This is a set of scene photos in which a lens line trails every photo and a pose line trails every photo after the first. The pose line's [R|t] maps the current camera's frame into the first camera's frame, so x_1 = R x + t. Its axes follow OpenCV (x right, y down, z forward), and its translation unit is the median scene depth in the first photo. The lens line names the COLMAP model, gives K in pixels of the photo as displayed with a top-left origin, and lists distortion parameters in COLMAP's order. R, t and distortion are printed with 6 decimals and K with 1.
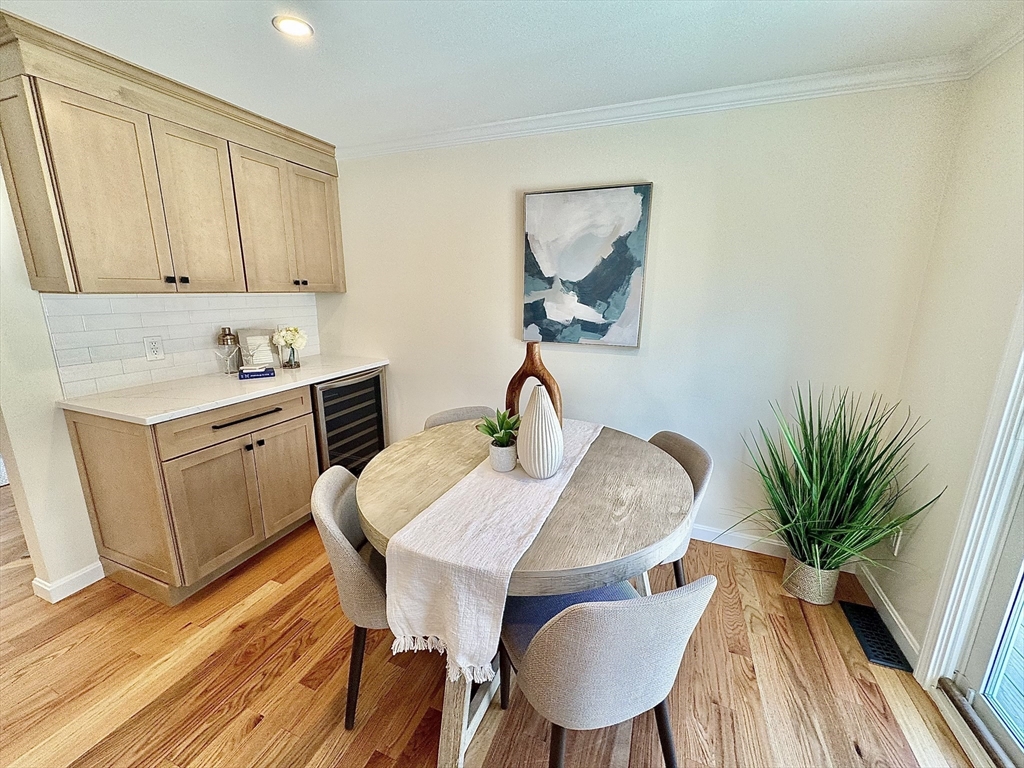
lens RADIAL K [[409.6, 0, 513.9], [0, 409.6, 384.6], [0, 0, 1]] dist [0.000745, 0.000494]
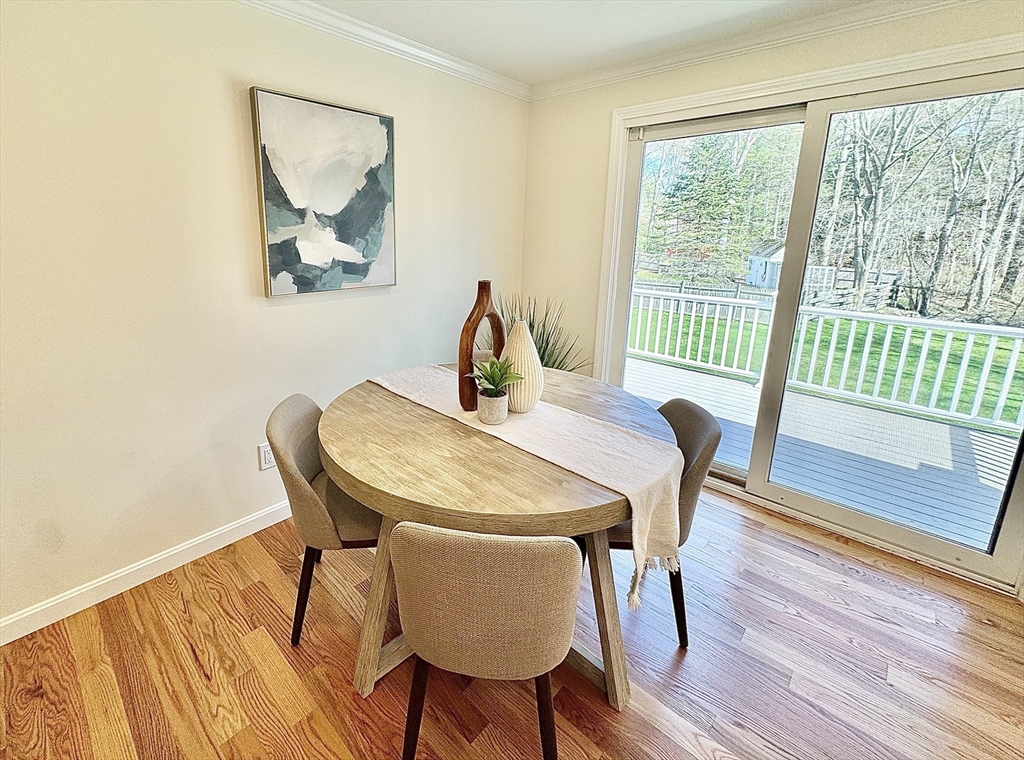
lens RADIAL K [[459.6, 0, 453.5], [0, 459.6, 330.2], [0, 0, 1]] dist [-0.001588, -0.000034]
pose [[0.399140, -0.198456, 0.895155, -0.628949], [0.205361, 0.970842, 0.123667, -0.091010], [-0.893596, 0.134470, 0.428257, 0.415673]]
